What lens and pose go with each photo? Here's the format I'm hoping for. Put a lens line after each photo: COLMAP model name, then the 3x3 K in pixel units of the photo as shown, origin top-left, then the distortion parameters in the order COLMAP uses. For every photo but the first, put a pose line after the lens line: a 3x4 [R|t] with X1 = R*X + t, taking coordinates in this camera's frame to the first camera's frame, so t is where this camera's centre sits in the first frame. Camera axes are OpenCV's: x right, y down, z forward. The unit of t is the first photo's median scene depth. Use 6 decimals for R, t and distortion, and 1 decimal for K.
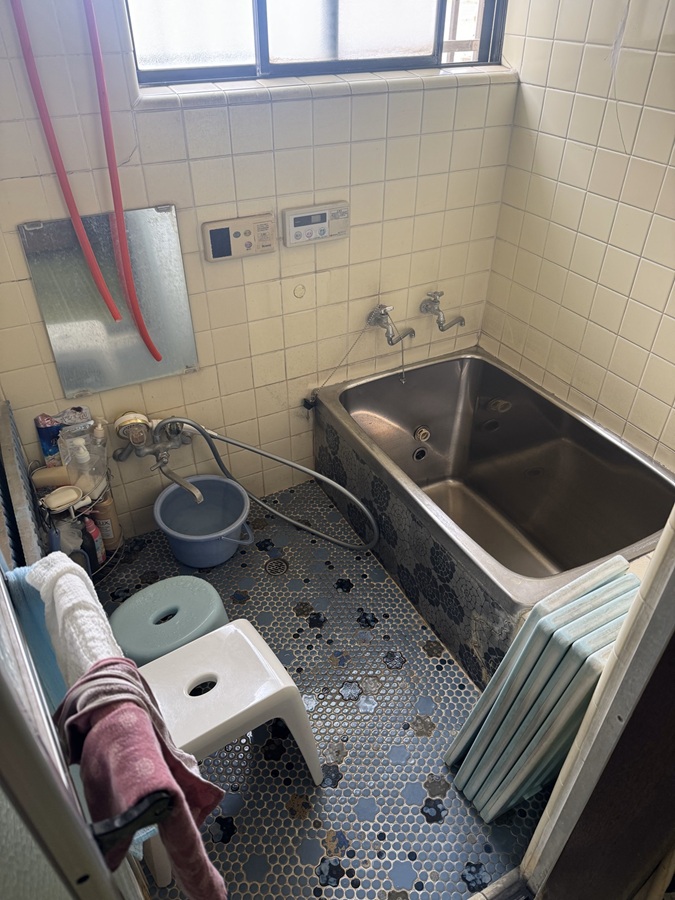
lens RADIAL K [[631.9, 0, 339.6], [0, 631.9, 450.3], [0, 0, 1]] dist [-0.003109, 0.000828]
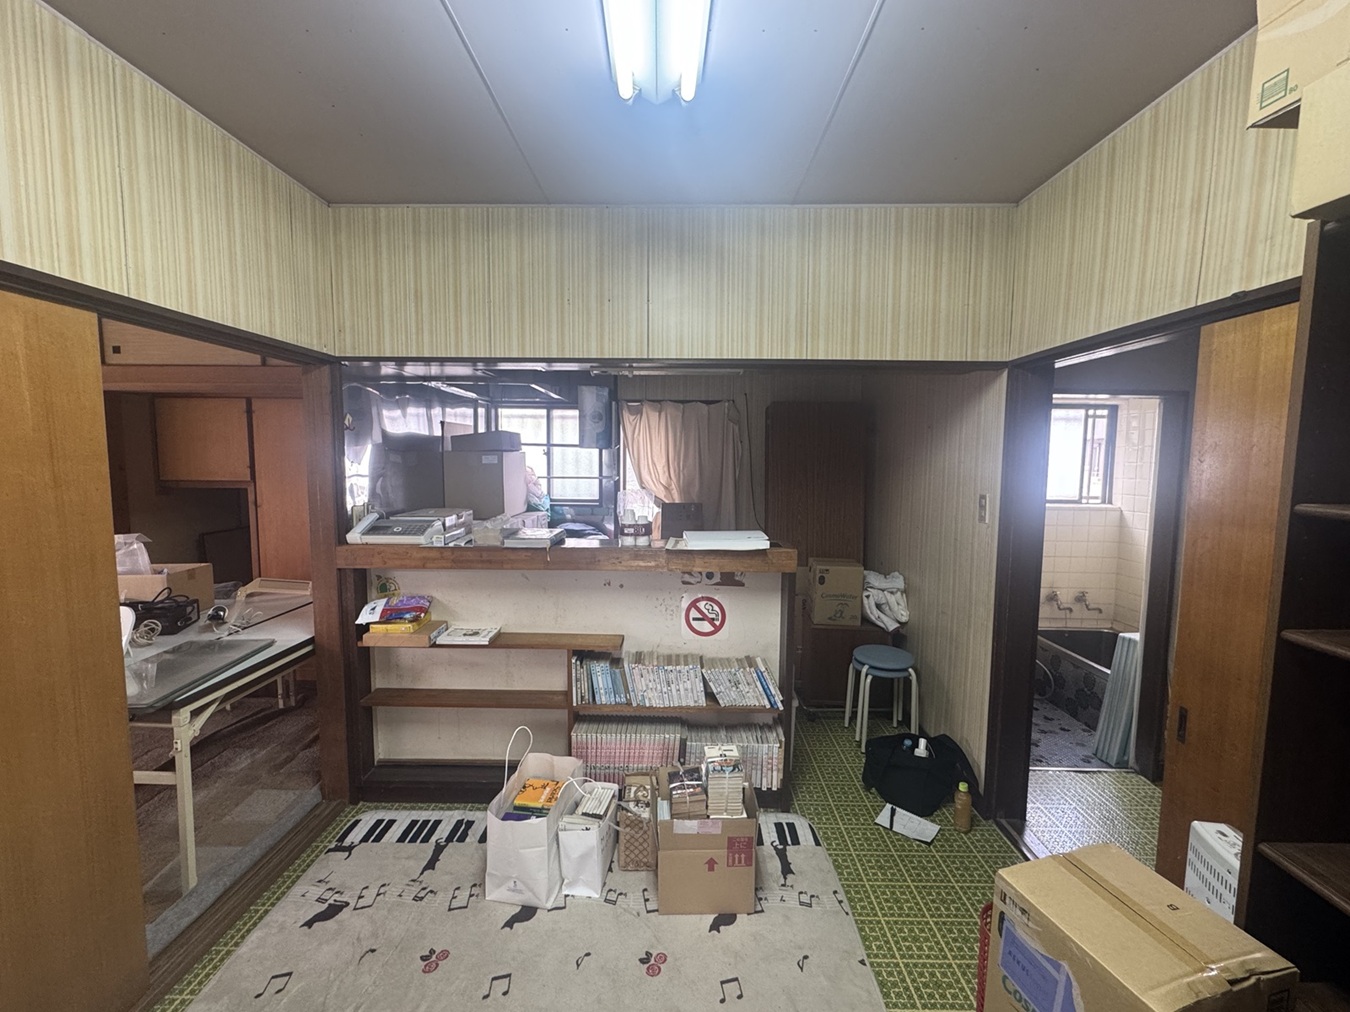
lens RADIAL K [[570.2, 0, 673.3], [0, 570.2, 504.6], [0, 0, 1]] dist [0.018682, 0.000501]
pose [[0.874374, 0.045995, -0.483068, -0.163360], [-0.289578, 0.848267, -0.443382, 0.906246], [0.389377, 0.527567, 0.755022, -1.403022]]
